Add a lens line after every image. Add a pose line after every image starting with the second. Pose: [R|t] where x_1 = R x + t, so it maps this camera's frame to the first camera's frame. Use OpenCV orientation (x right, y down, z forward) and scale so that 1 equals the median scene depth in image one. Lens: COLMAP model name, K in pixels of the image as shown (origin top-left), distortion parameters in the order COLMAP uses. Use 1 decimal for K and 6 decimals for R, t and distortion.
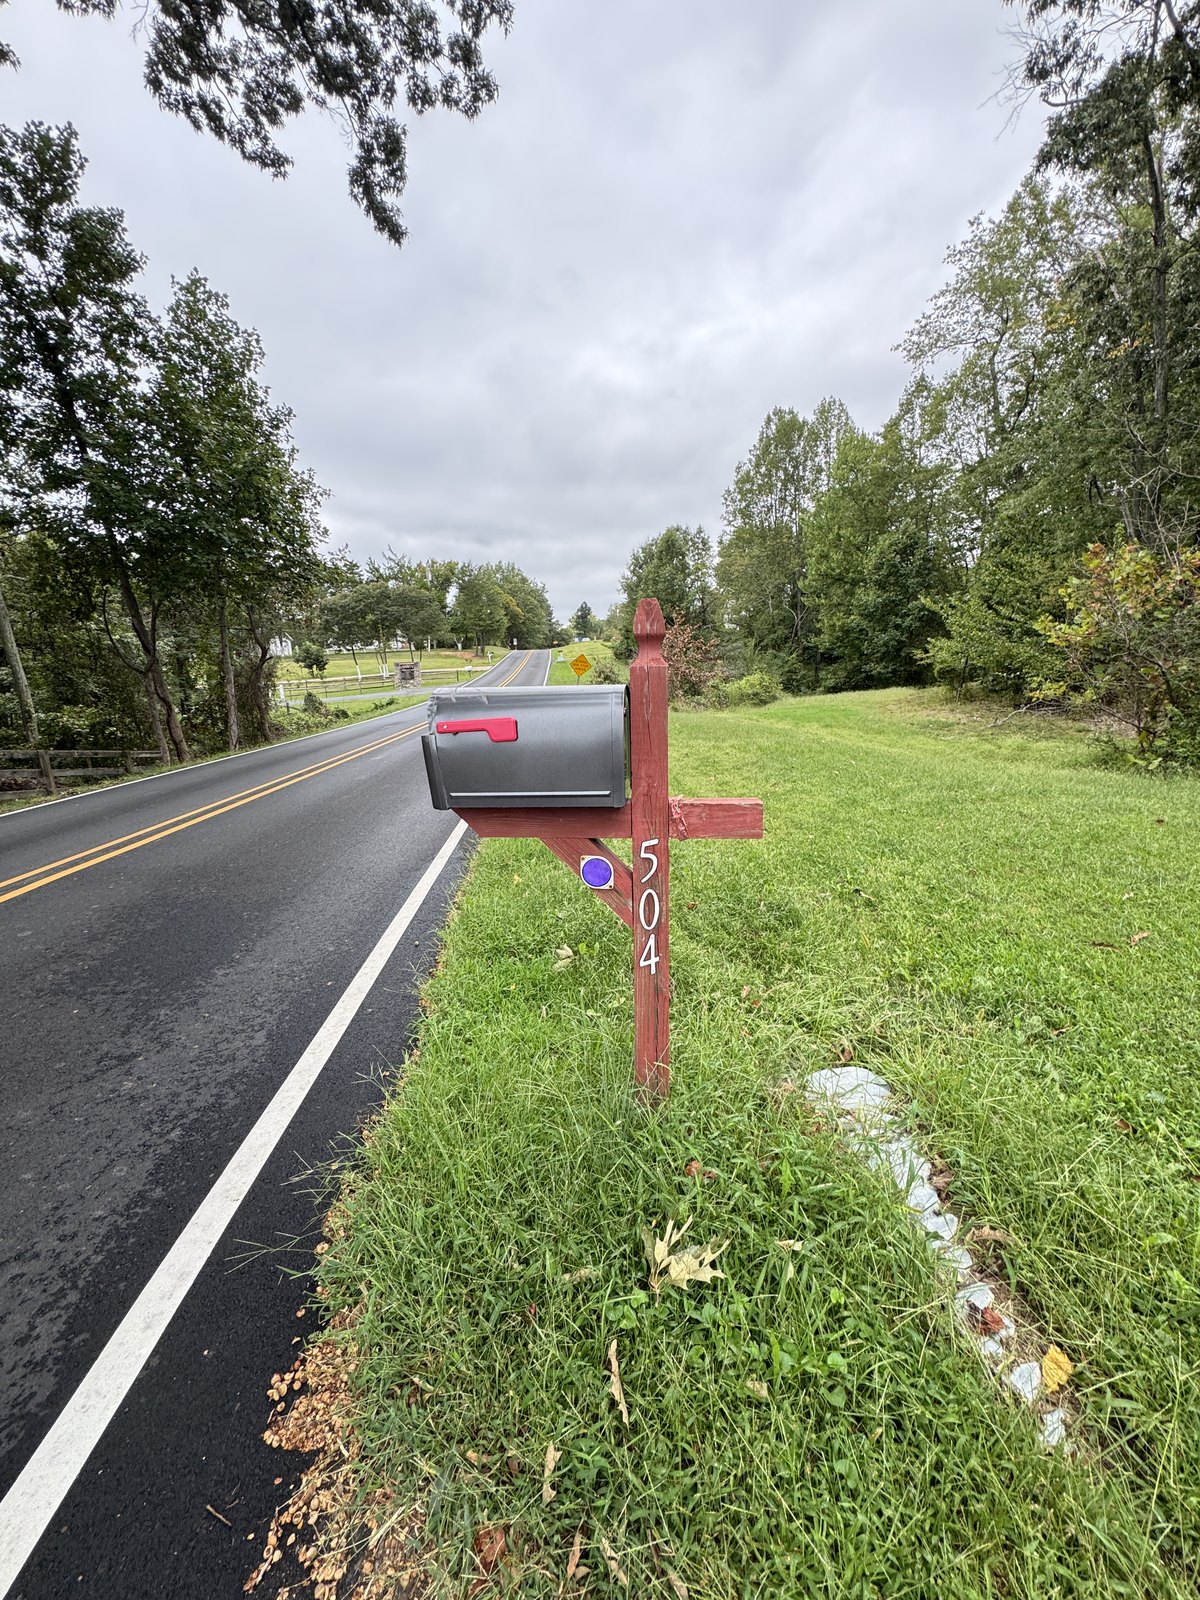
lens RADIAL K [[639.0, 0, 601.6], [0, 639.0, 797.5], [0, 0, 1]] dist [-0.000896, -0.000033]
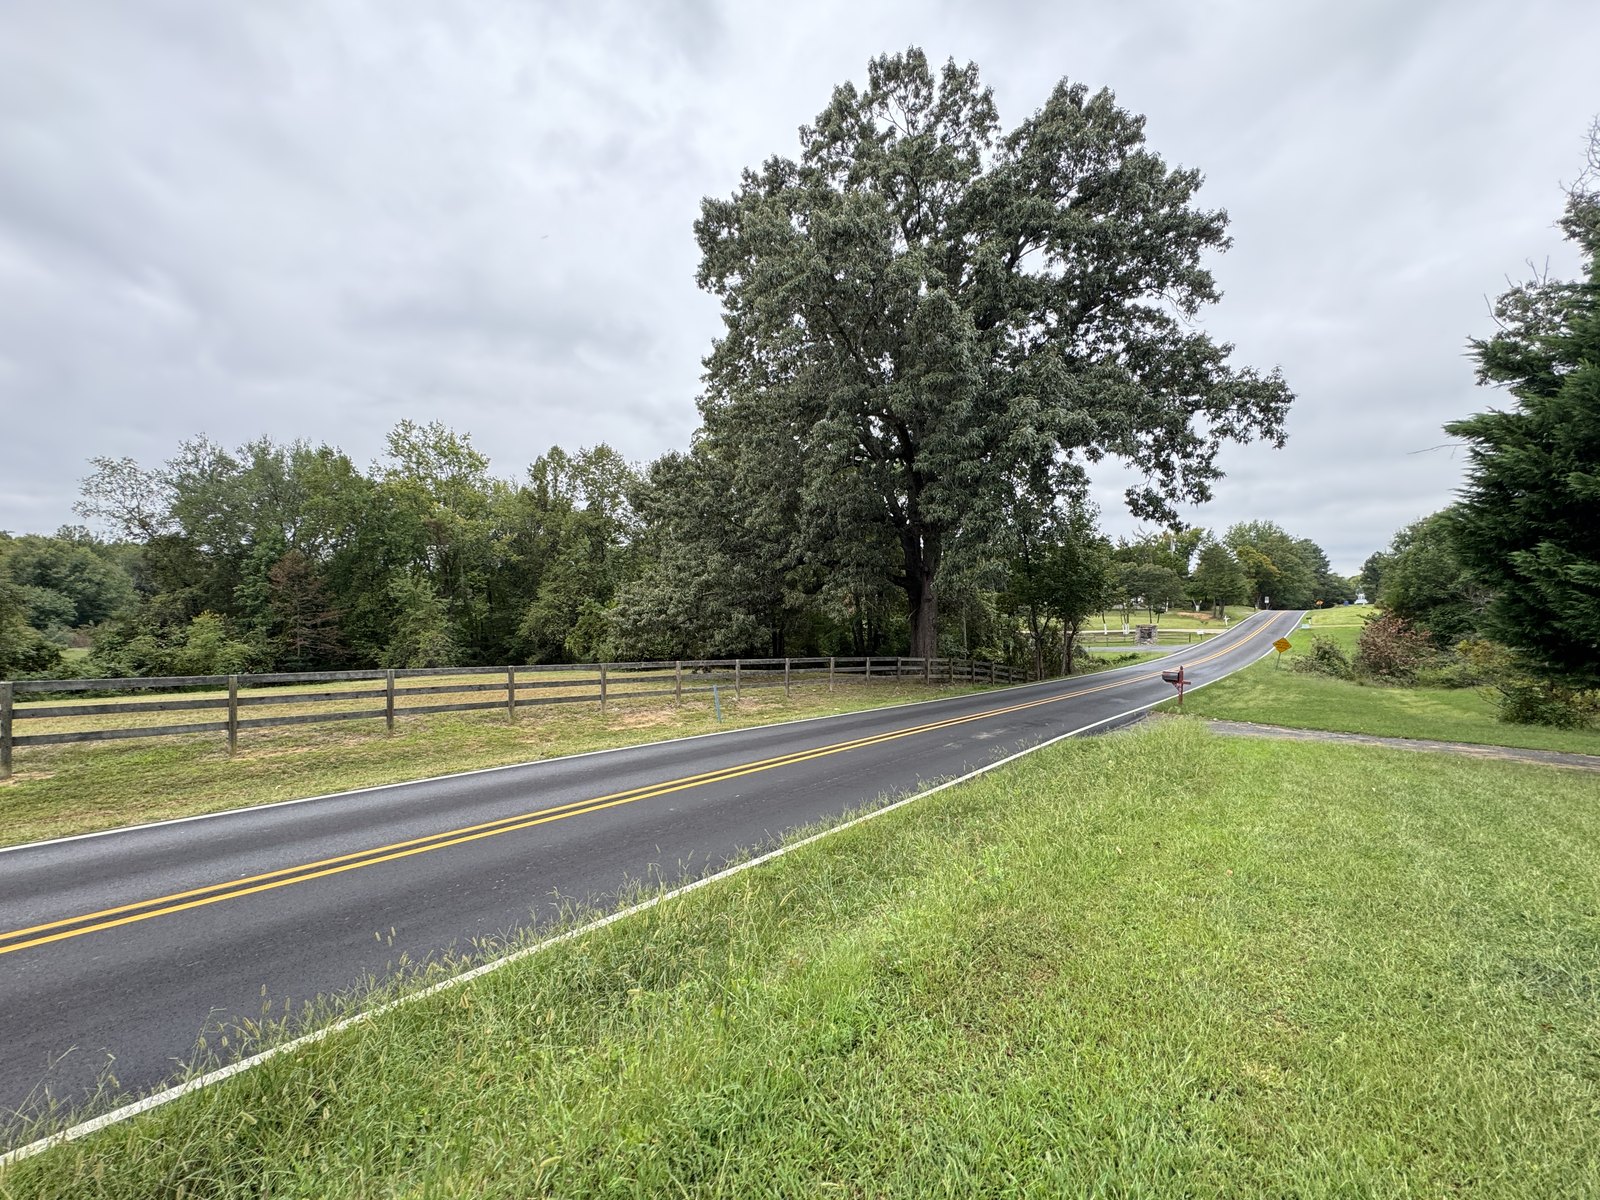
lens RADIAL K [[639.0, 0, 802.0], [0, 639.0, 595.7], [0, 0, 1]] dist [-0.000896, -0.000033]
pose [[0.712826, 0.029400, -0.700724, 0.197825], [-0.182521, 0.972470, -0.144872, 0.088813], [0.677174, 0.231166, 0.698568, -0.748542]]
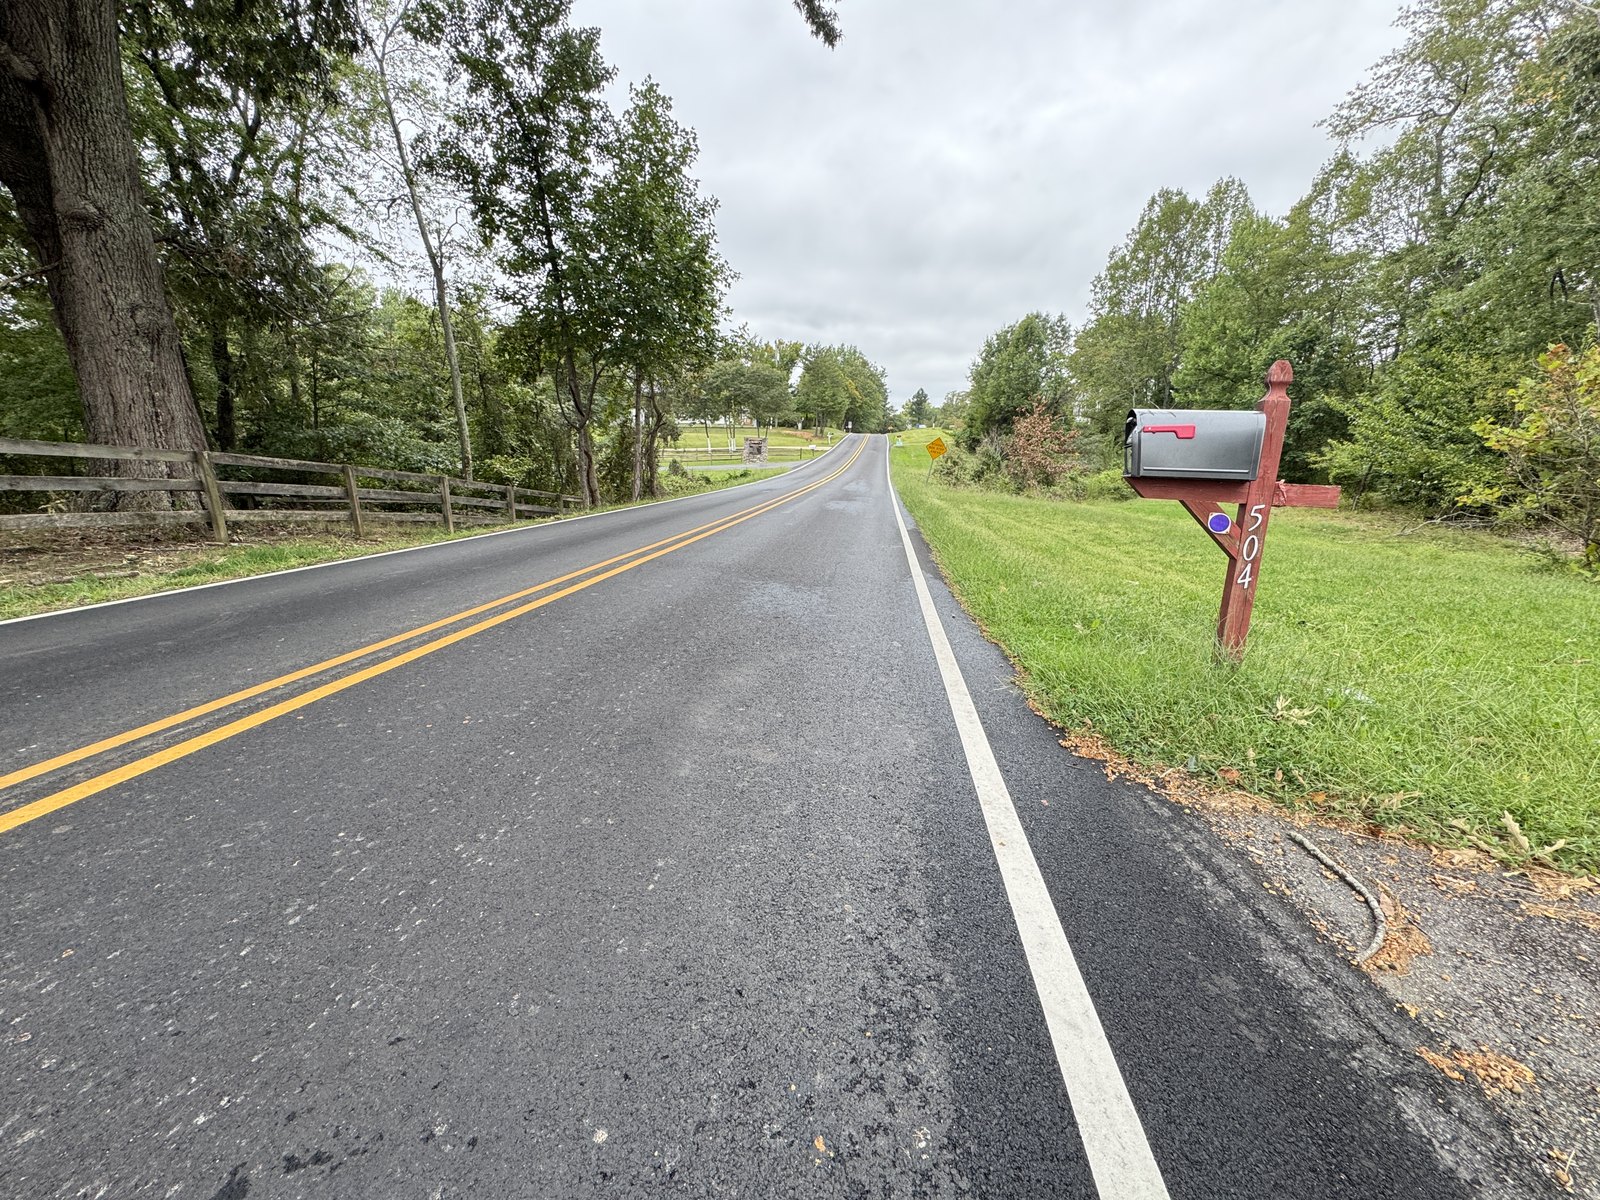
lens RADIAL K [[639.0, 0, 799.4], [0, 639.0, 598.1], [0, 0, 1]] dist [-0.000896, -0.000033]
pose [[0.979081, 0.102443, -0.175799, -0.042611], [-0.098457, 0.994650, 0.031272, 0.020302], [0.178062, -0.013309, 0.983929, -0.047348]]
